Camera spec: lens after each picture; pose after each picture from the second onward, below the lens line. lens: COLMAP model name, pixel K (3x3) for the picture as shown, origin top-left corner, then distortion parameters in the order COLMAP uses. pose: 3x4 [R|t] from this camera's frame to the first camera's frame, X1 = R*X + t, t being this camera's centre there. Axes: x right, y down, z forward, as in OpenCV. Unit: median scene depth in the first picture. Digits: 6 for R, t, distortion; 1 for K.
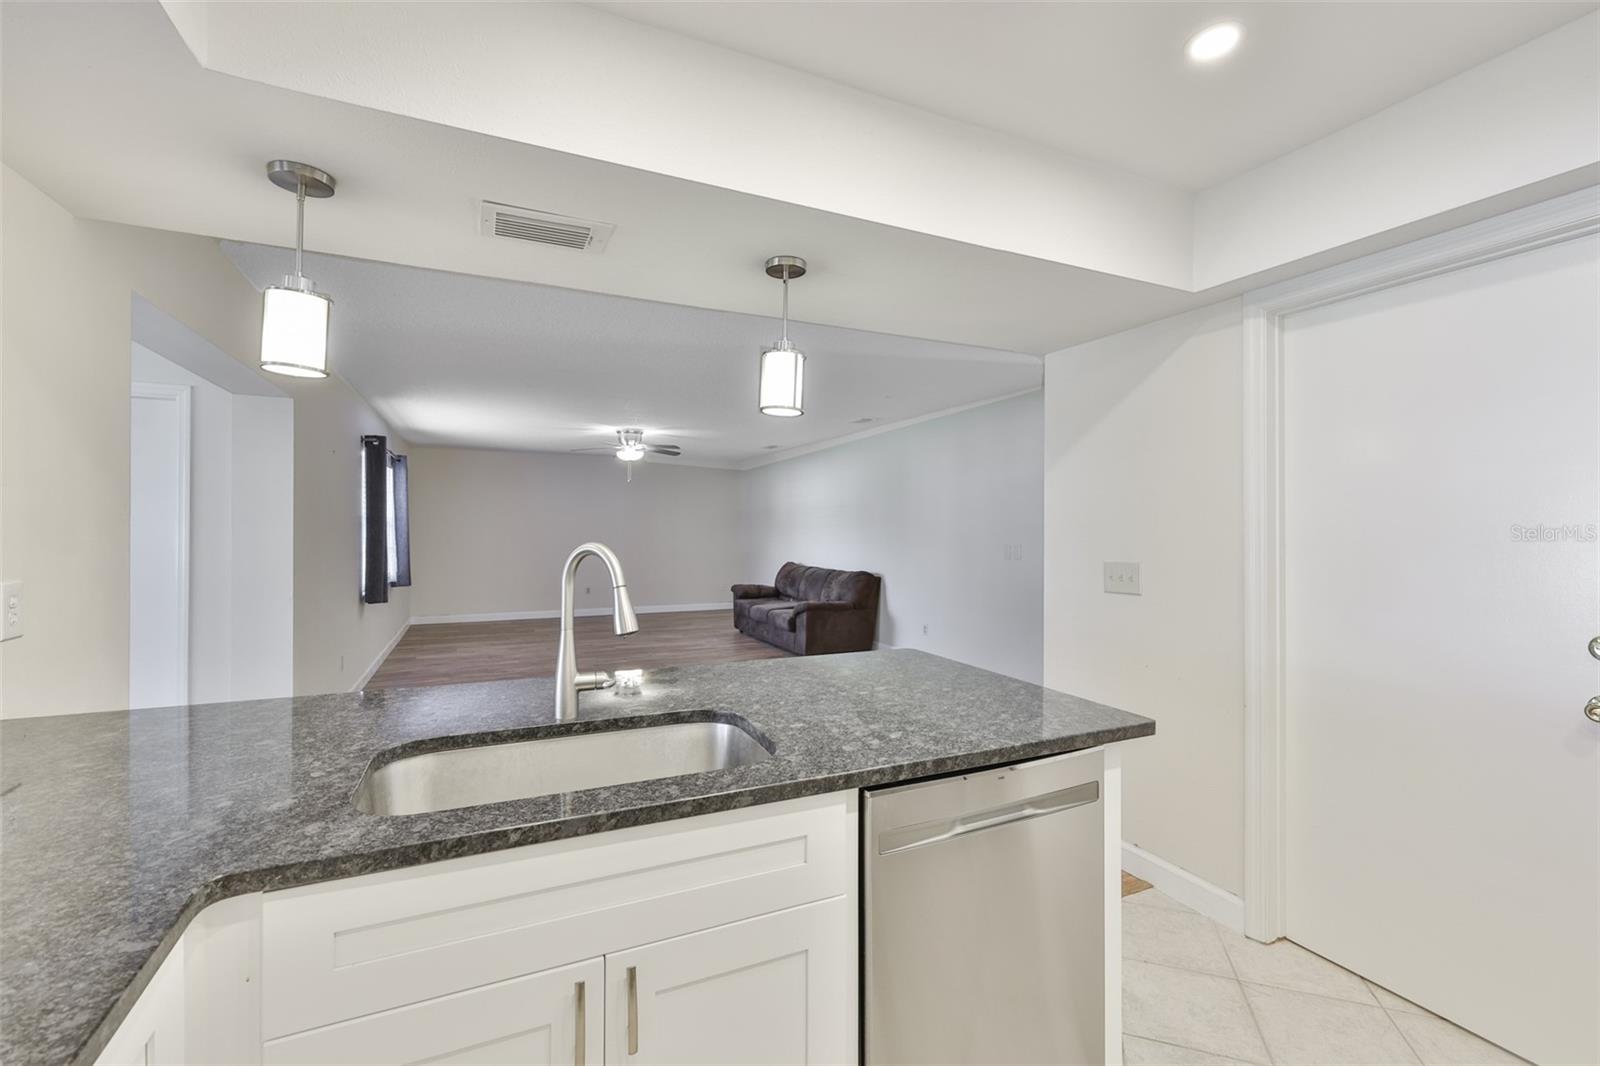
lens RADIAL K [[680.7, 0, 801.2], [0, 680.7, 533.3], [0, 0, 1]] dist [-0.003872, 0.000817]
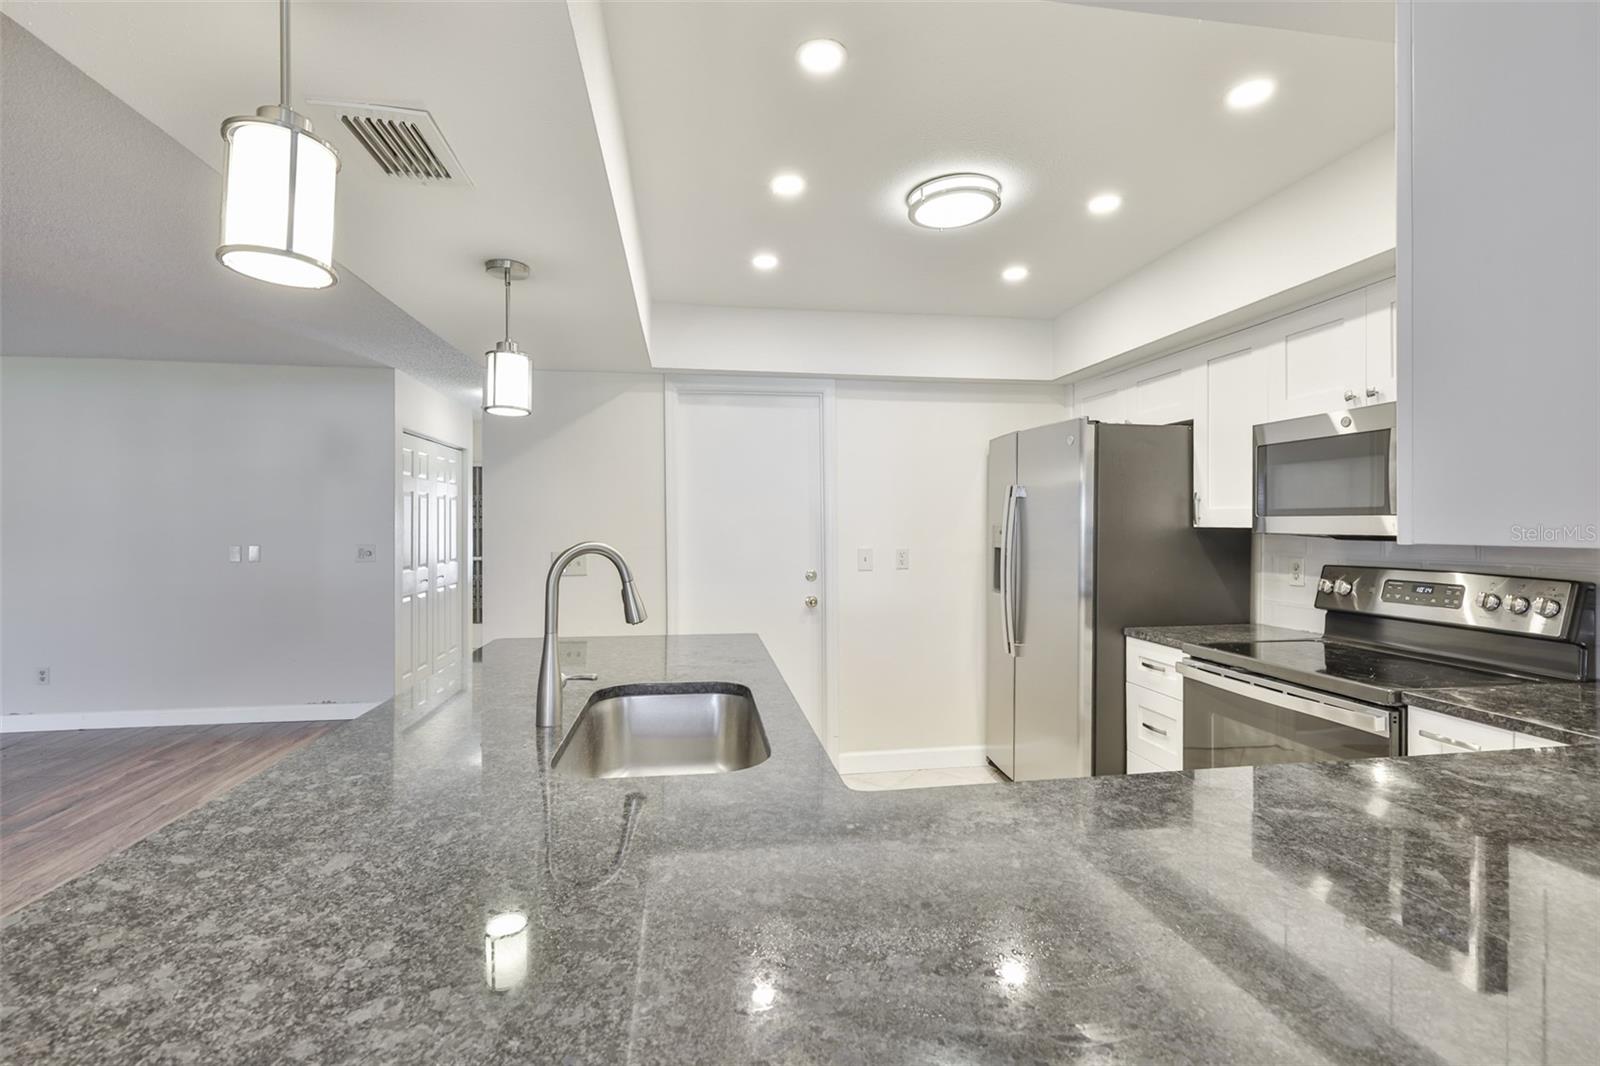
lens RADIAL K [[680.7, 0, 789.1], [0, 680.7, 529.7], [0, 0, 1]] dist [-0.003872, 0.000817]
pose [[0.263862, -0.003757, 0.964553, -0.214733], [0.004716, 0.999985, 0.002605, -0.000996], [-0.964549, 0.003861, 0.263876, 0.094564]]
